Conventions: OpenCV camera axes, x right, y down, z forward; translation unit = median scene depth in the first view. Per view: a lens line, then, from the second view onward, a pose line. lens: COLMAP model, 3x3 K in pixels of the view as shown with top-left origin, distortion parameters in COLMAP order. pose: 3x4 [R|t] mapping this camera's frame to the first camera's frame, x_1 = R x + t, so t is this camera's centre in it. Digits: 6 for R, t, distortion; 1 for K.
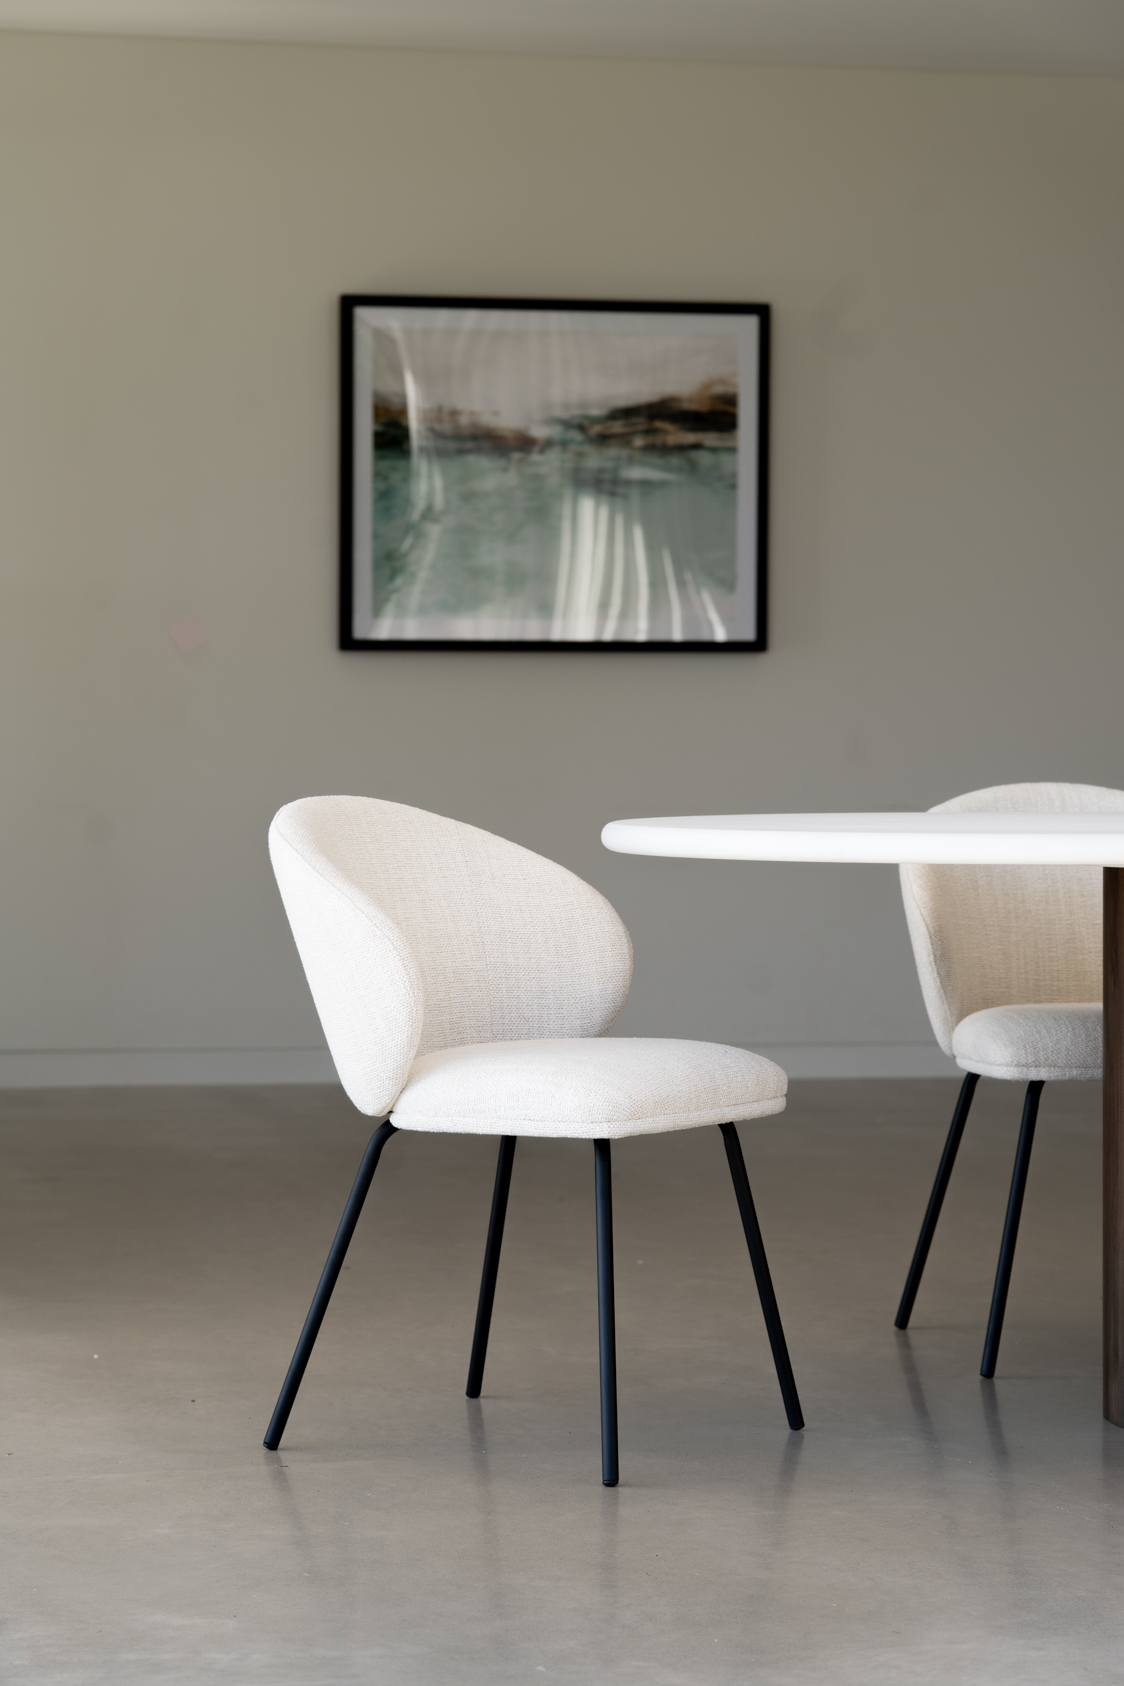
lens RADIAL K [[4256.8, 0, 562.0], [0, 4256.8, 843.0], [0, 0, 1]] dist [0.093476, 0.541067]
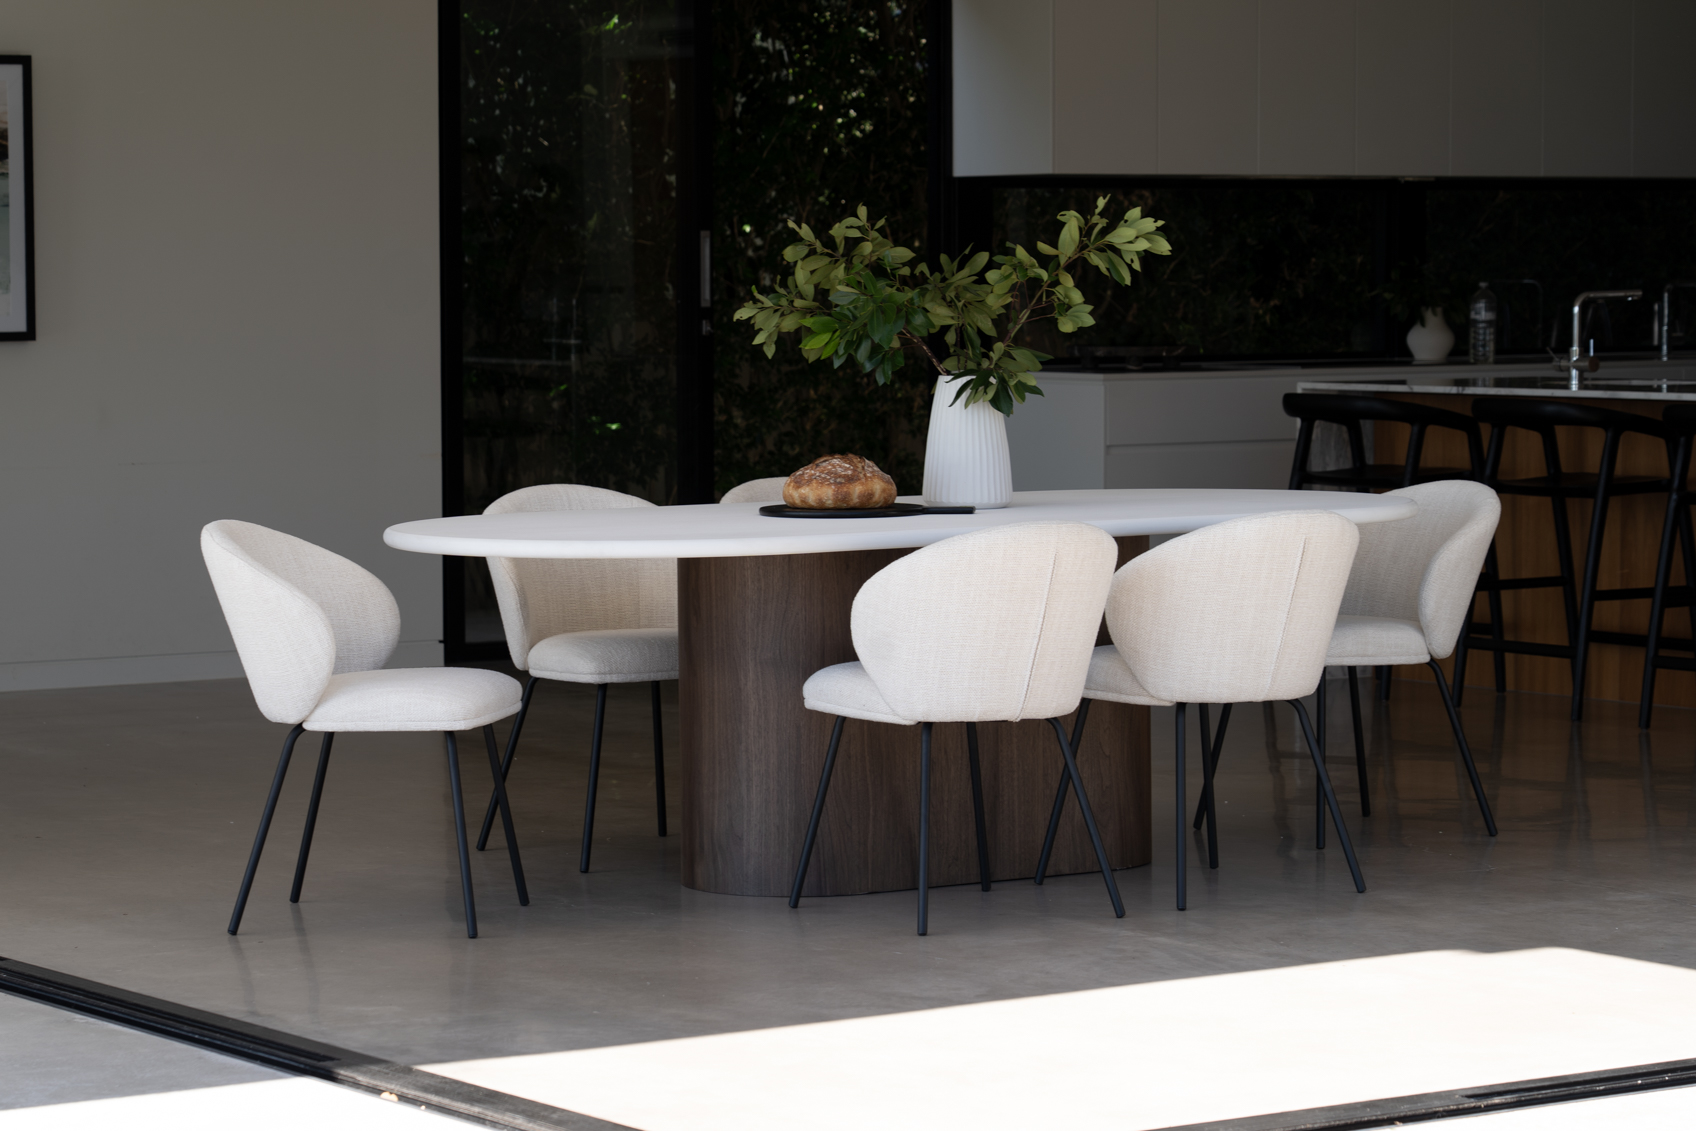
lens RADIAL K [[4722.8, 0, 848.0], [0, 4722.8, 565.5], [0, 0, 1]] dist [-0.013468, -0.655301]
pose [[0.927736, -0.034941, 0.371598, -0.453864], [0.021733, 0.998976, 0.039674, -0.054727], [-0.372604, -0.028731, 0.927546, -0.645966]]
